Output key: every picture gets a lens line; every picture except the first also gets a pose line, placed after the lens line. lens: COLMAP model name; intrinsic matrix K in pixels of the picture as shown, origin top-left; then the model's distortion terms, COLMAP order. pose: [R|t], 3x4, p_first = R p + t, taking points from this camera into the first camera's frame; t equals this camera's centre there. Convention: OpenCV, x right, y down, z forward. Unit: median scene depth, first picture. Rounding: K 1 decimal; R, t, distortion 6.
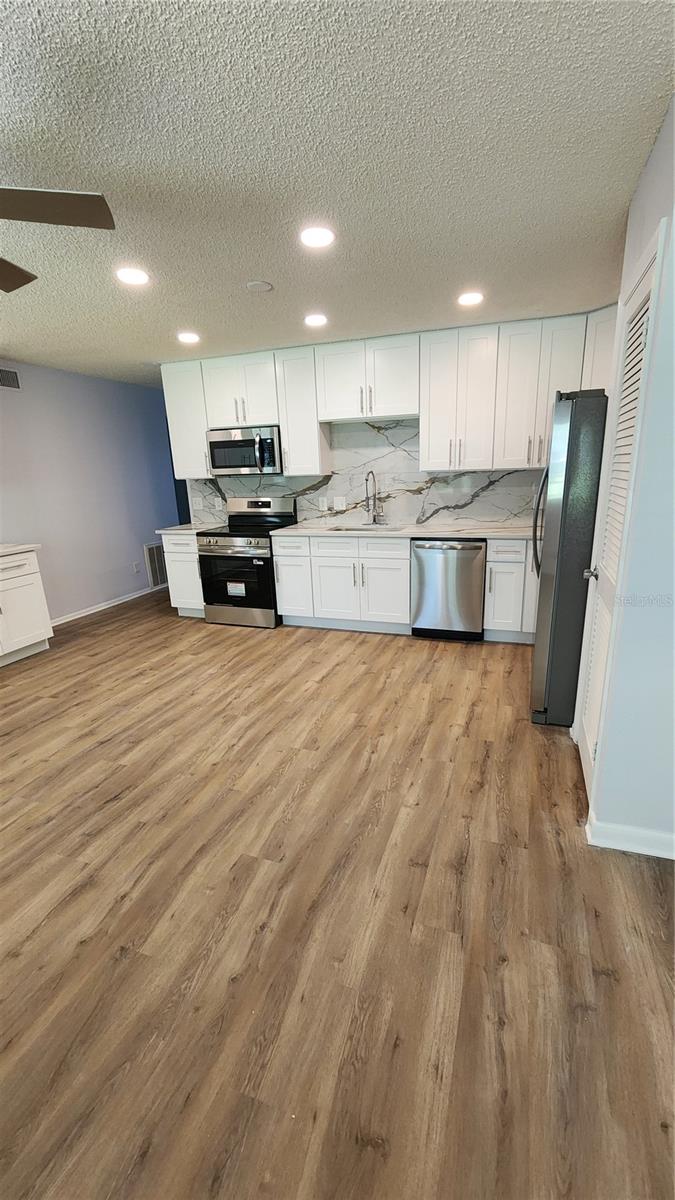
lens RADIAL K [[497.6, 0, 333.9], [0, 497.6, 610.5], [0, 0, 1]] dist [0.003858, 0.001622]
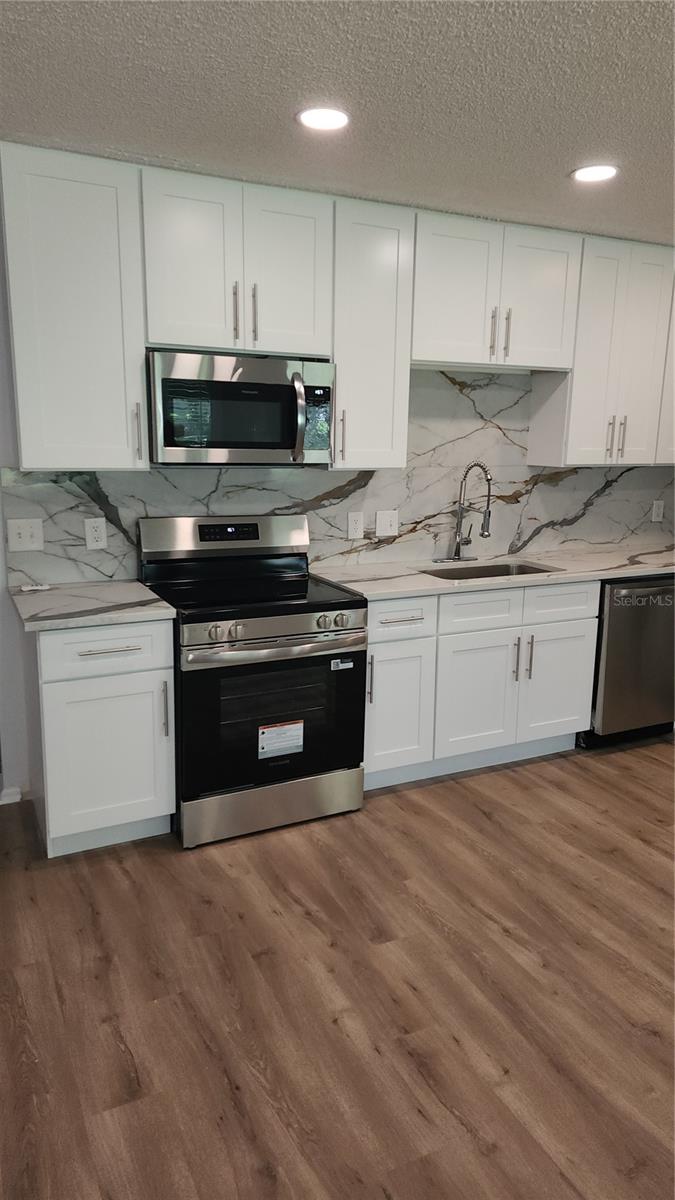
lens RADIAL K [[812.0, 0, 341.7], [0, 812.0, 587.2], [0, 0, 1]] dist [0.100398, -0.083621]
pose [[0.683017, -0.093861, 0.724347, -0.684098], [0.167456, 0.985417, -0.030210, -0.148510], [-0.710948, 0.141931, 0.688774, 0.526617]]
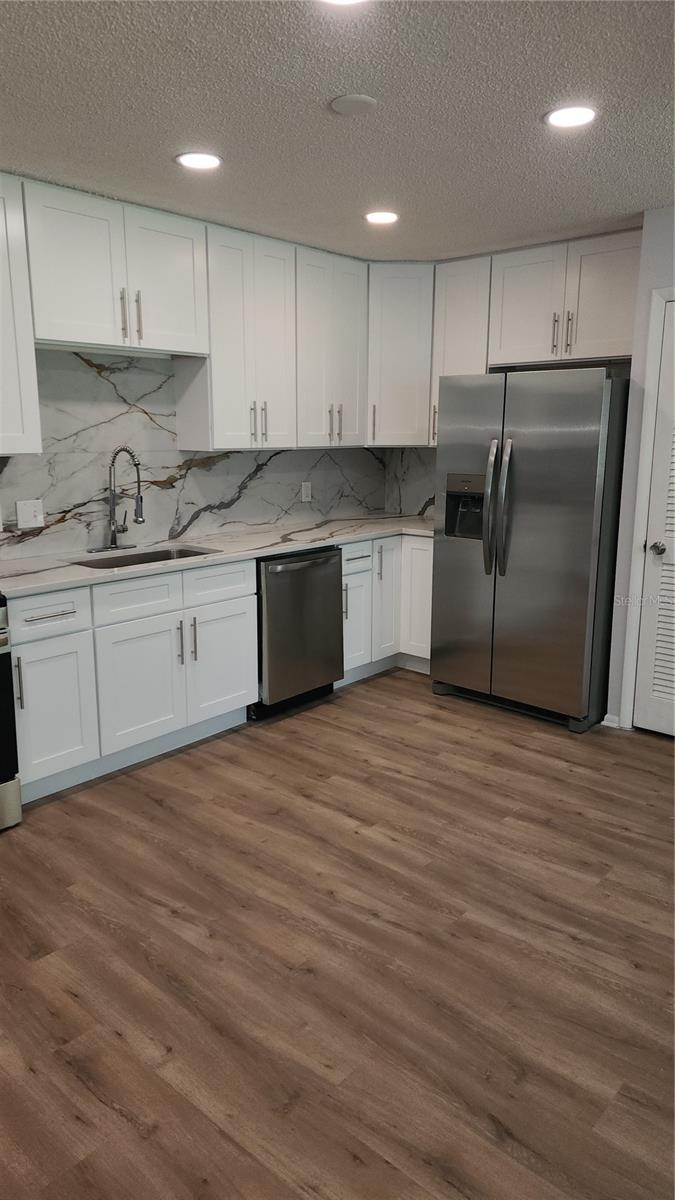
lens RADIAL K [[812.0, 0, 347.0], [0, 812.0, 583.7], [0, 0, 1]] dist [0.100398, -0.083621]
pose [[0.359275, -0.146280, 0.921696, -0.665582], [0.248705, 0.966929, 0.056514, -0.134611], [-0.899481, 0.208927, 0.383774, 0.496690]]
